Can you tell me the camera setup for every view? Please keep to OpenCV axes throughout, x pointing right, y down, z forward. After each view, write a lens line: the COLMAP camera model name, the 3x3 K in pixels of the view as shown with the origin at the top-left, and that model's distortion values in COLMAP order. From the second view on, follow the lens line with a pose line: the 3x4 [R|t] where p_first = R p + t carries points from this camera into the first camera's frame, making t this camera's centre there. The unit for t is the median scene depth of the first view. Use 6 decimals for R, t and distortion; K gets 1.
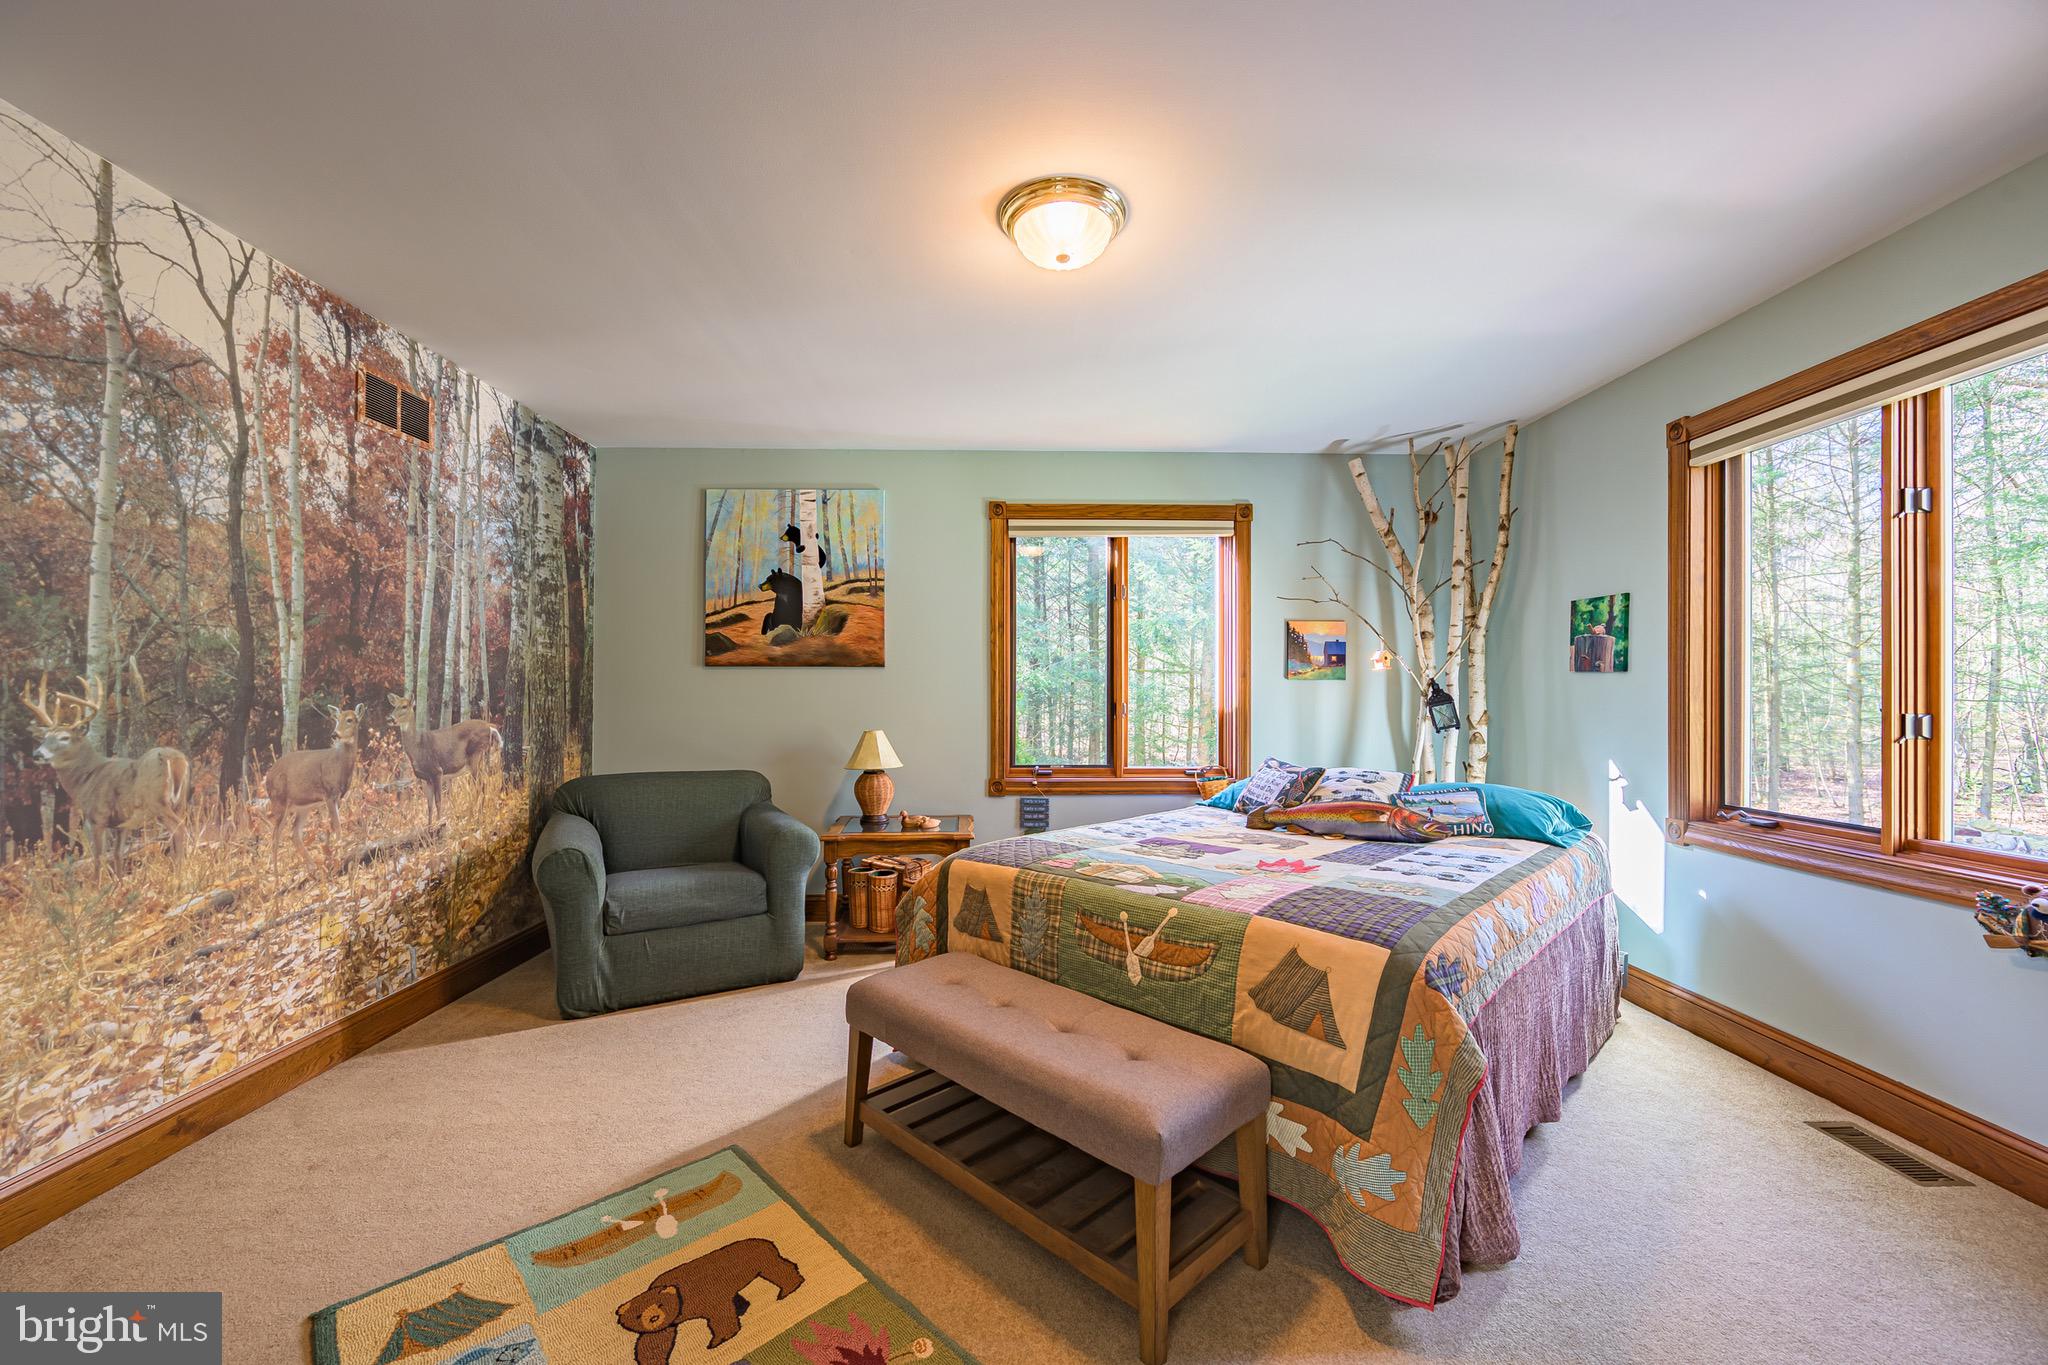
lens RADIAL K [[808.9, 0, 1032.8], [0, 808.9, 691.7], [0, 0, 1]] dist [0.000609, -0.000817]
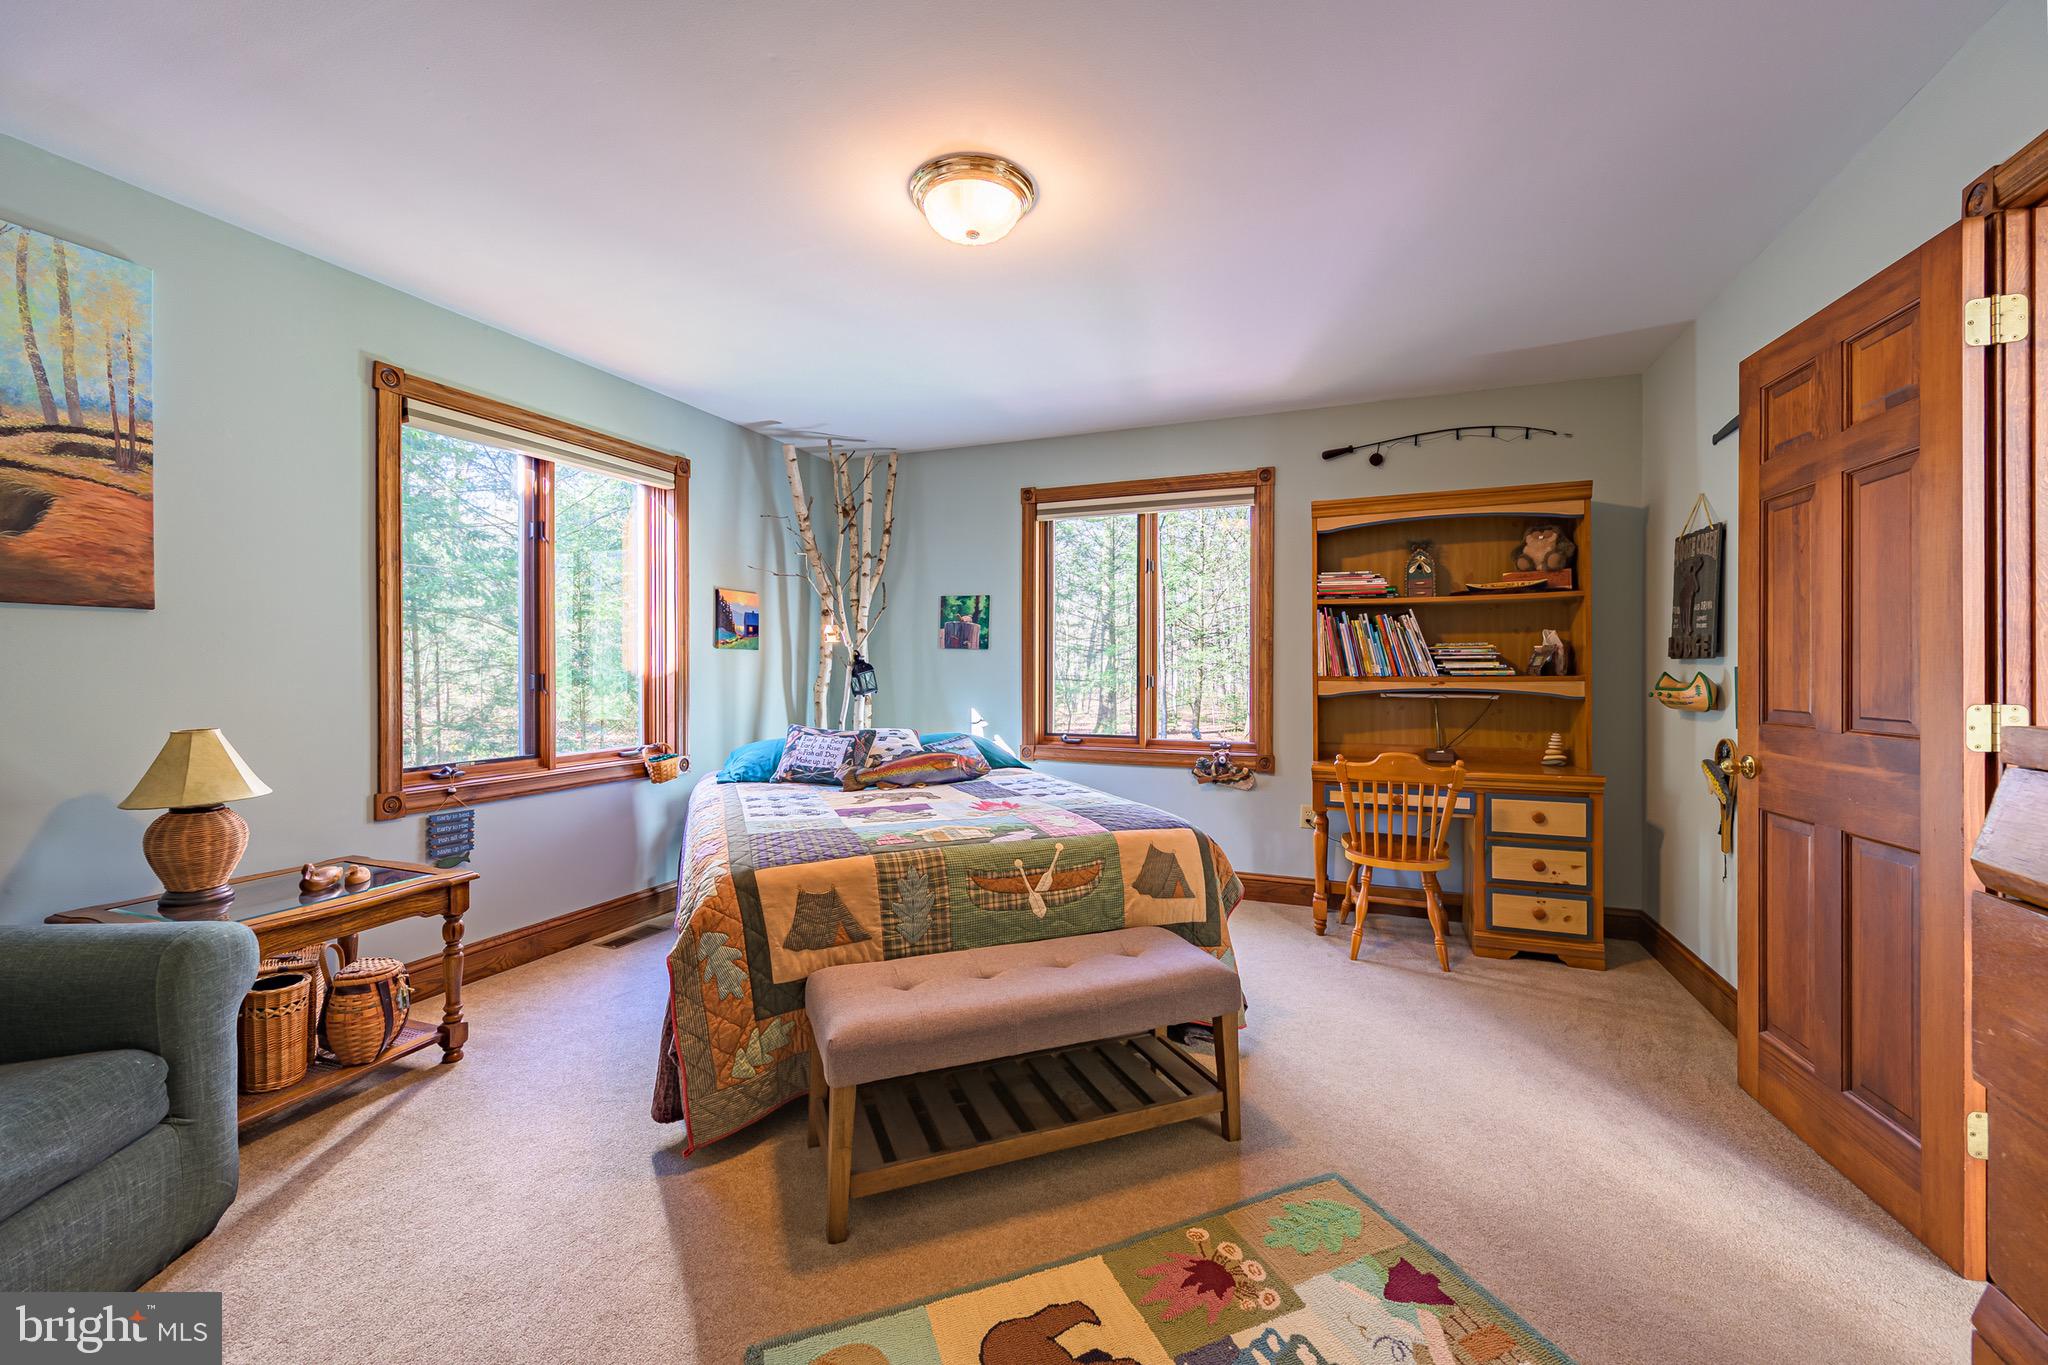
lens RADIAL K [[808.9, 0, 1035.5], [0, 808.9, 672.3], [0, 0, 1]] dist [0.000609, -0.000817]
pose [[0.386918, -0.006914, 0.922088, -0.489126], [-0.006579, 0.999926, 0.010258, 0.001295], [-0.922090, -0.010035, 0.386844, 0.297425]]
